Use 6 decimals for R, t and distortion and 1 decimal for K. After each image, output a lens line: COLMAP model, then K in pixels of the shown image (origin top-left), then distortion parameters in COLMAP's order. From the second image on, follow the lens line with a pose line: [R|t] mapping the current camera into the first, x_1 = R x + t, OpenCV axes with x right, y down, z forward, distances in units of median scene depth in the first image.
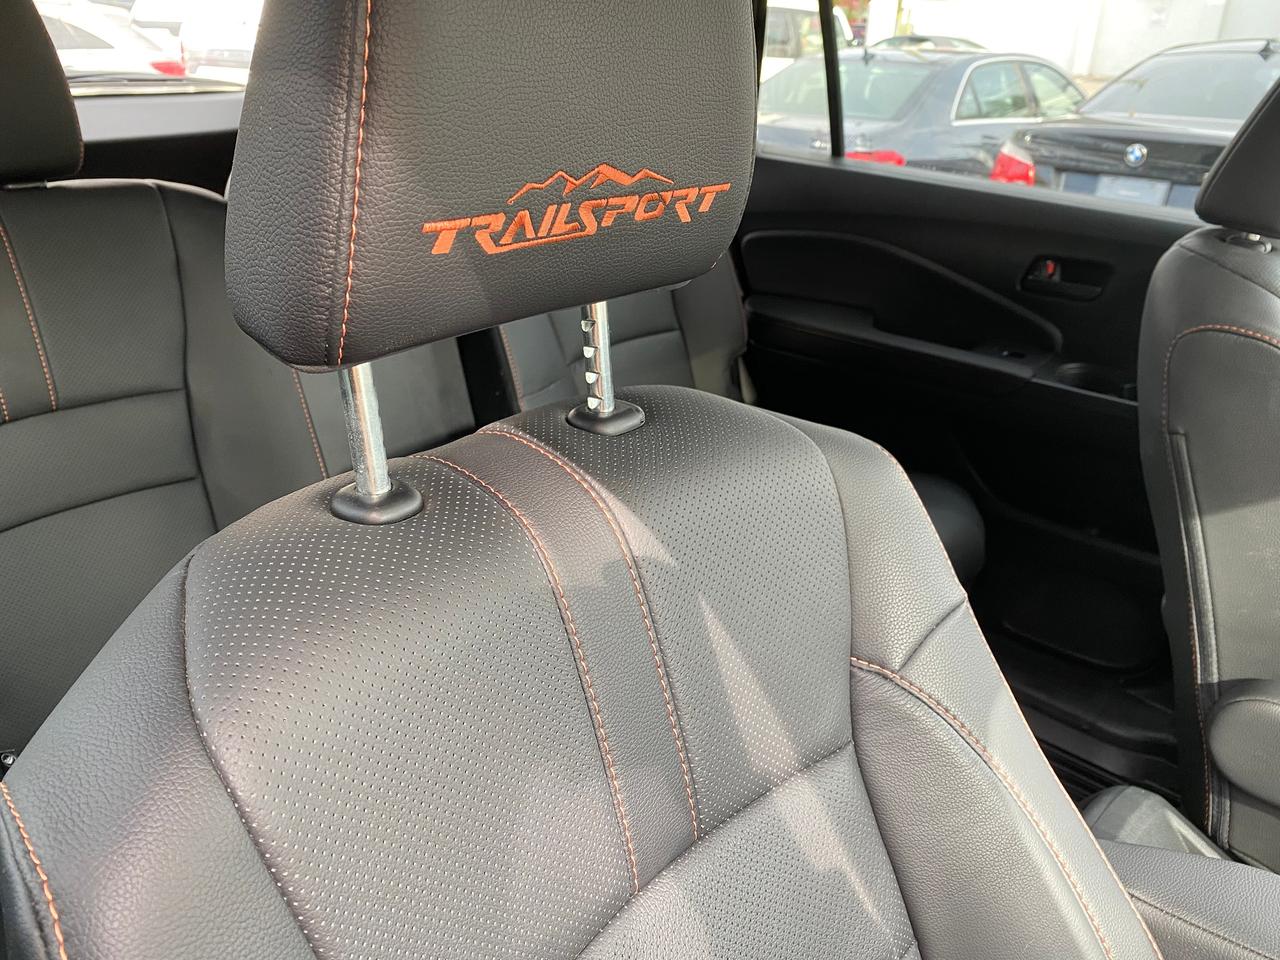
lens RADIAL K [[971.4, 0, 644.5], [0, 971.4, 455.4], [0, 0, 1]] dist [0.038319, -0.034932]
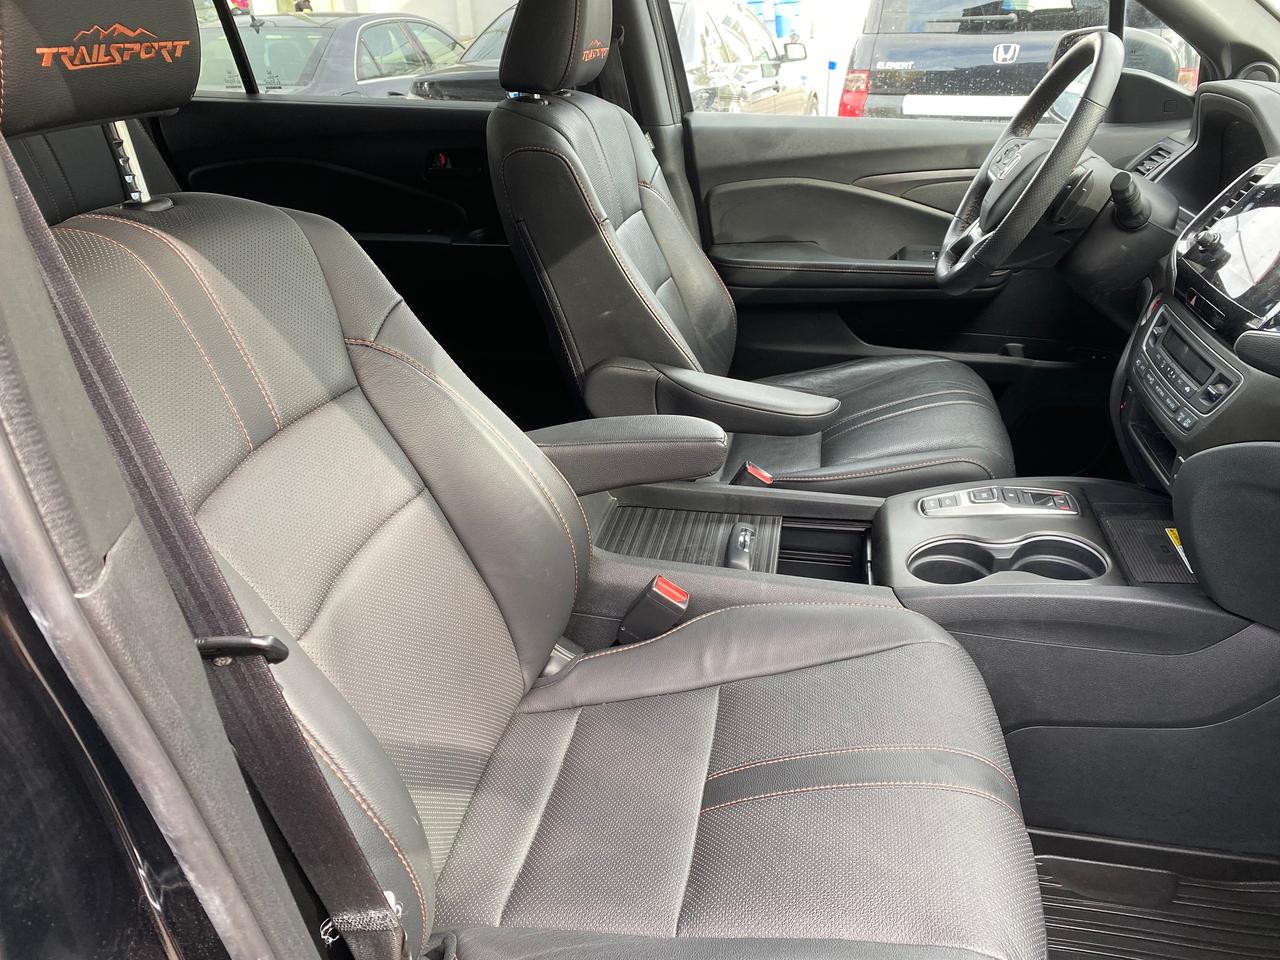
lens RADIAL K [[971.4, 0, 631.9], [0, 971.4, 481.9], [0, 0, 1]] dist [0.038319, -0.034932]
pose [[0.855241, -0.266215, 0.444627, -0.217210], [0.245160, 0.963730, 0.105454, 0.473953], [-0.456574, 0.018816, 0.889486, -0.880444]]
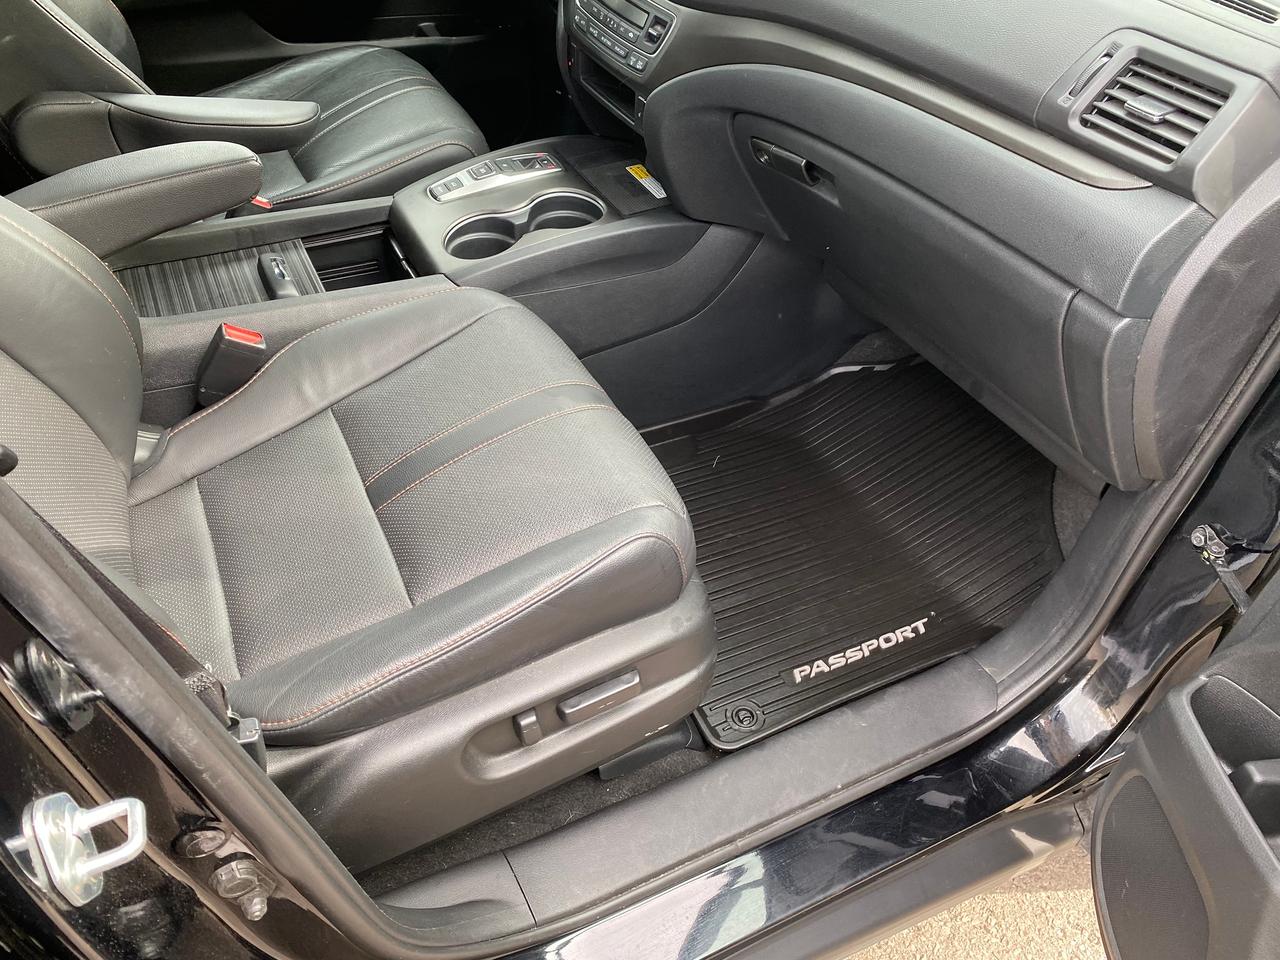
lens RADIAL K [[971.4, 0, 641.4], [0, 971.4, 483.9], [0, 0, 1]] dist [0.038319, -0.034932]
pose [[0.368559, -0.626299, 0.686960, -0.602871], [0.340880, 0.778558, 0.526924, 0.386948], [-0.864850, 0.039968, 0.500437, -0.752143]]
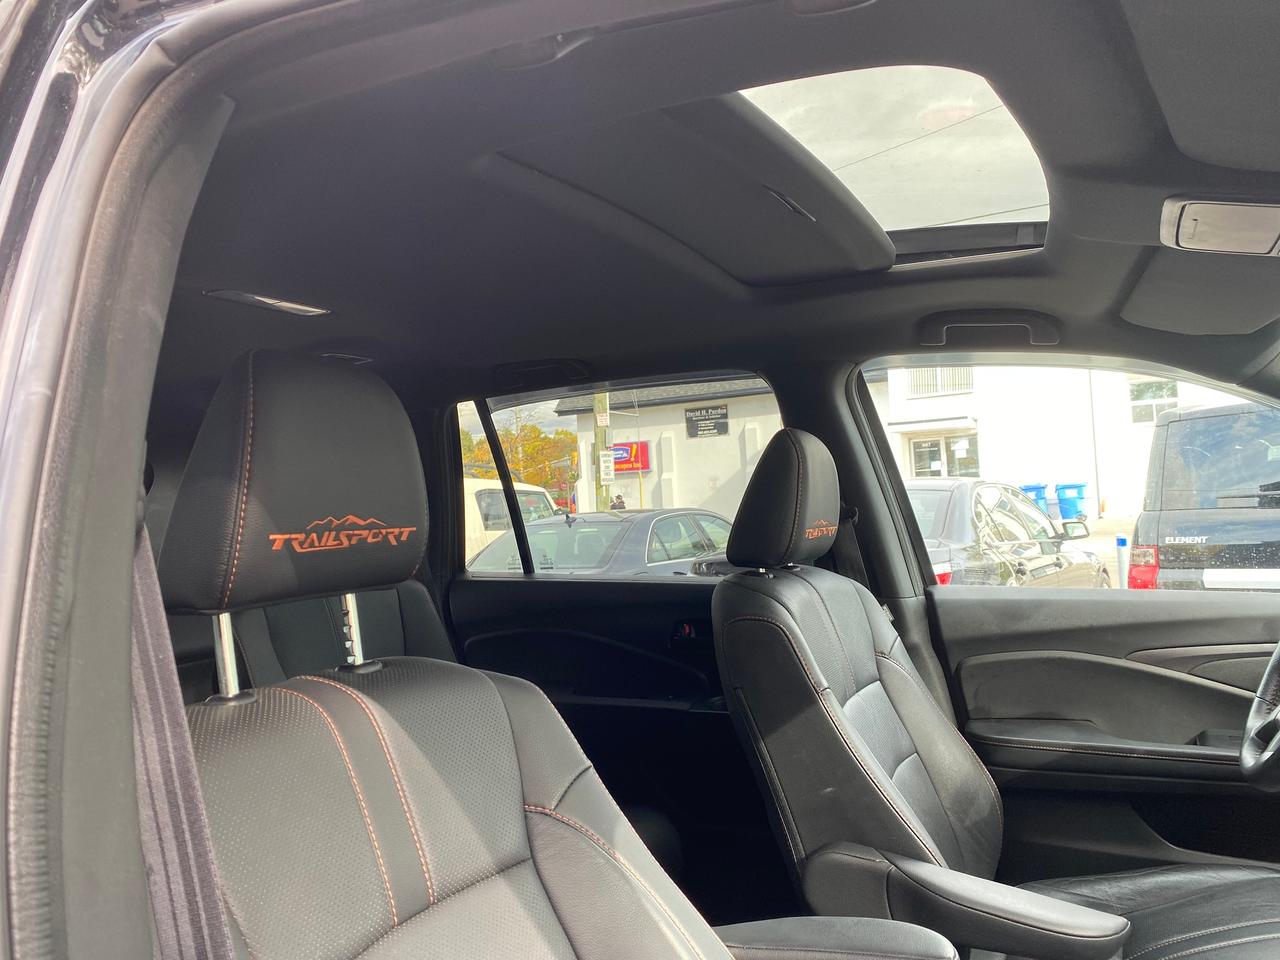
lens RADIAL K [[971.4, 0, 627.4], [0, 971.4, 487.0], [0, 0, 1]] dist [0.038319, -0.034932]
pose [[0.964490, -0.073153, 0.253786, 0.005006], [0.173539, 0.899877, -0.400132, 0.499805], [-0.199105, 0.429965, 0.880617, -0.847548]]
